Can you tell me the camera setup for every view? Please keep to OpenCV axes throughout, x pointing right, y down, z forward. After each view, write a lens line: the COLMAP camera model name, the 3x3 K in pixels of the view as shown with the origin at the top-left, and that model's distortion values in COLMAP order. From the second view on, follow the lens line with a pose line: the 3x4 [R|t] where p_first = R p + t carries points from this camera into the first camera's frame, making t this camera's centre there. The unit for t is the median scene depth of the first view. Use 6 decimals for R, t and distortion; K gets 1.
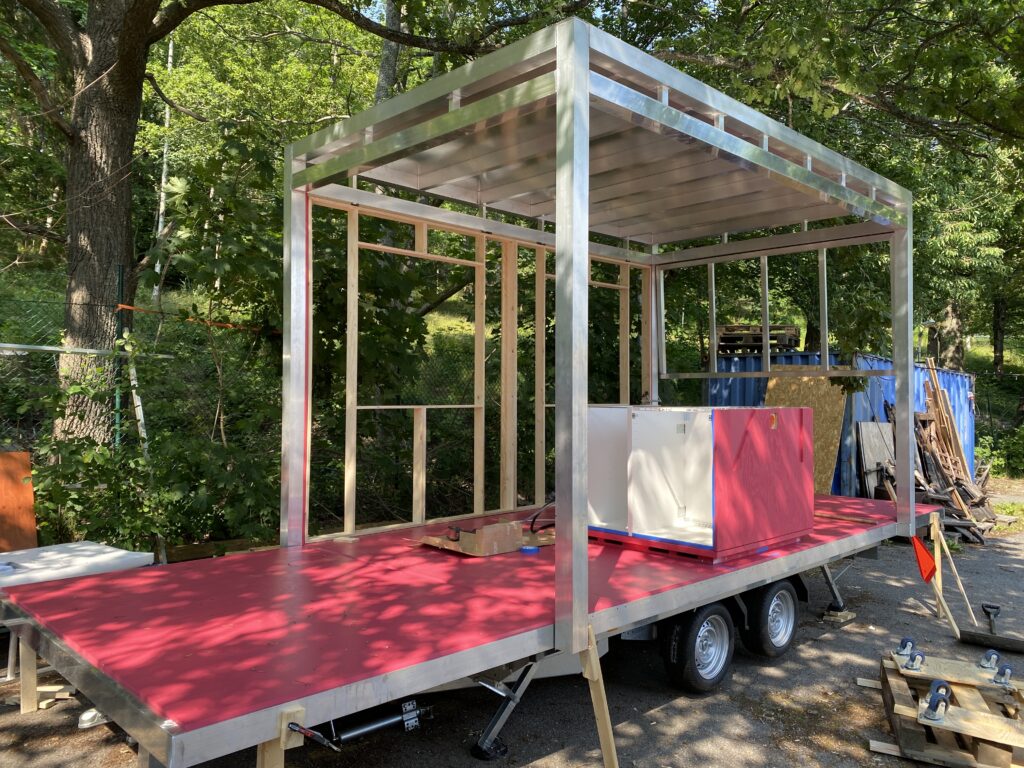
lens RADIAL K [[777.2, 0, 513.3], [0, 777.2, 383.3], [0, 0, 1]] dist [-0.014126, -0.003708]
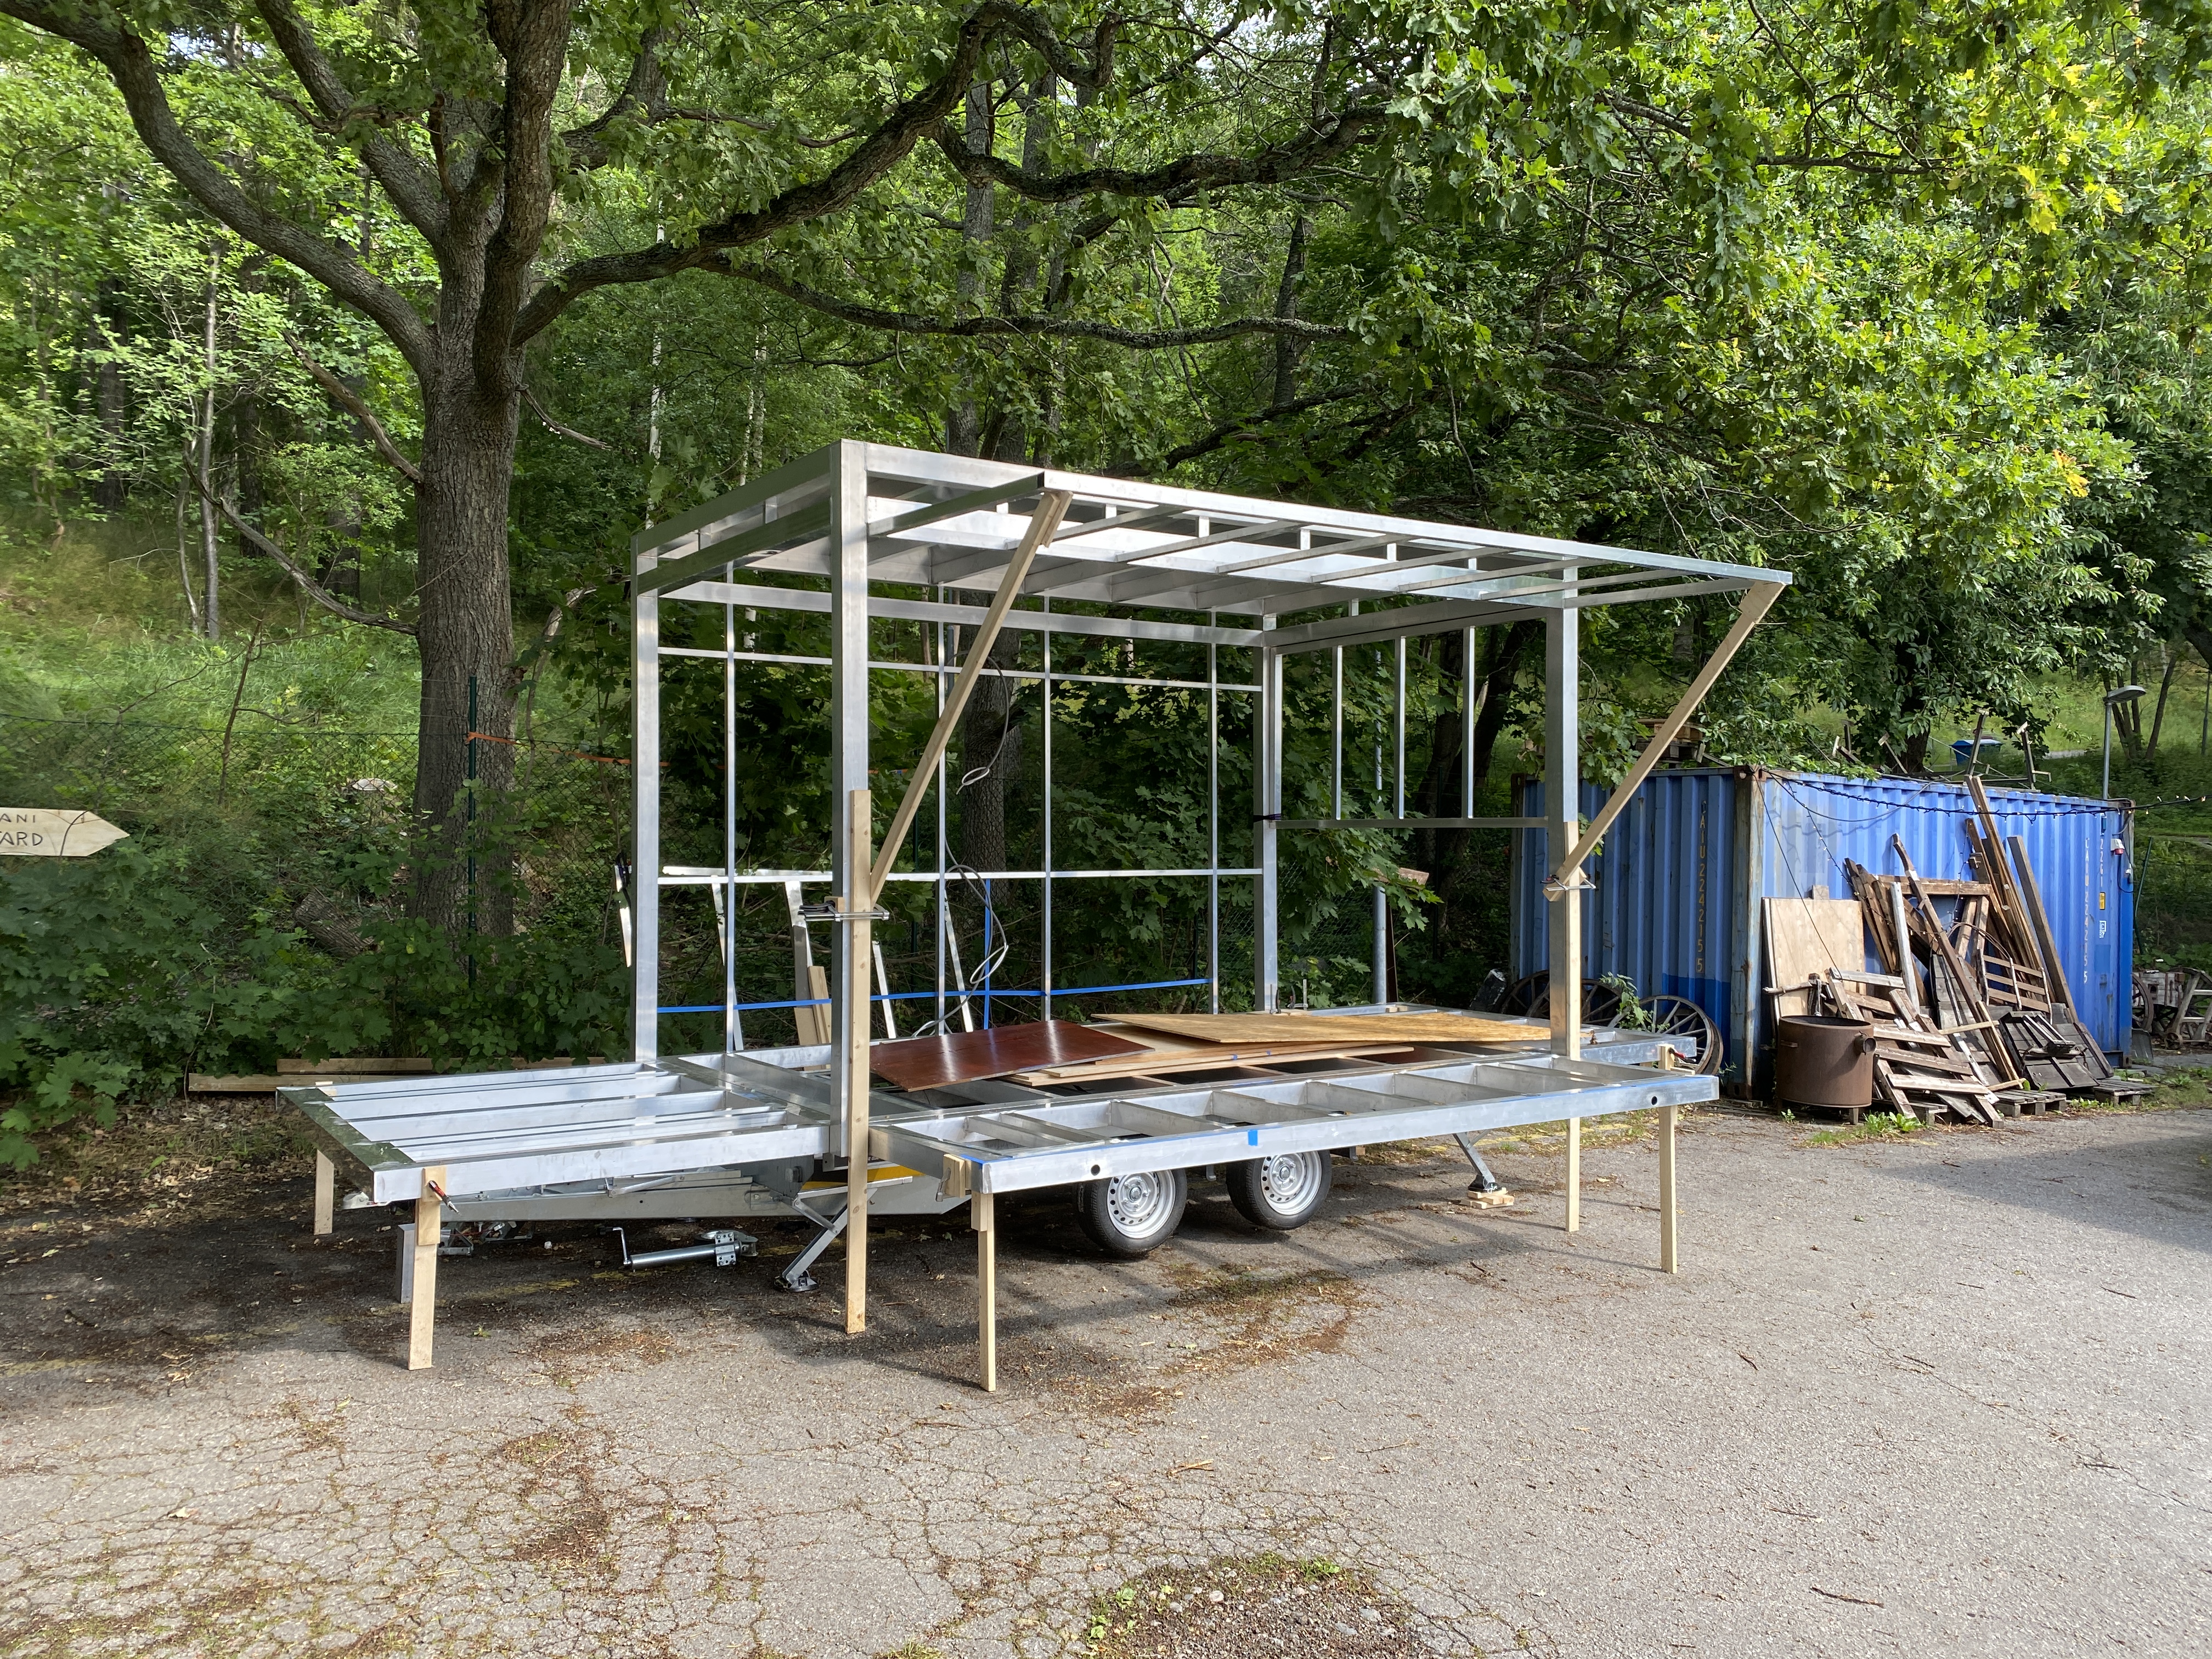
lens RADIAL K [[1678.9, 0, 1103.5], [0, 1678.9, 838.8], [0, 0, 1]] dist [-0.014126, -0.003708]
pose [[0.978312, -0.009475, -0.206919, 0.465065], [0.011760, 0.999883, 0.009816, -0.018507], [0.206802, -0.012037, 0.978309, -0.487261]]
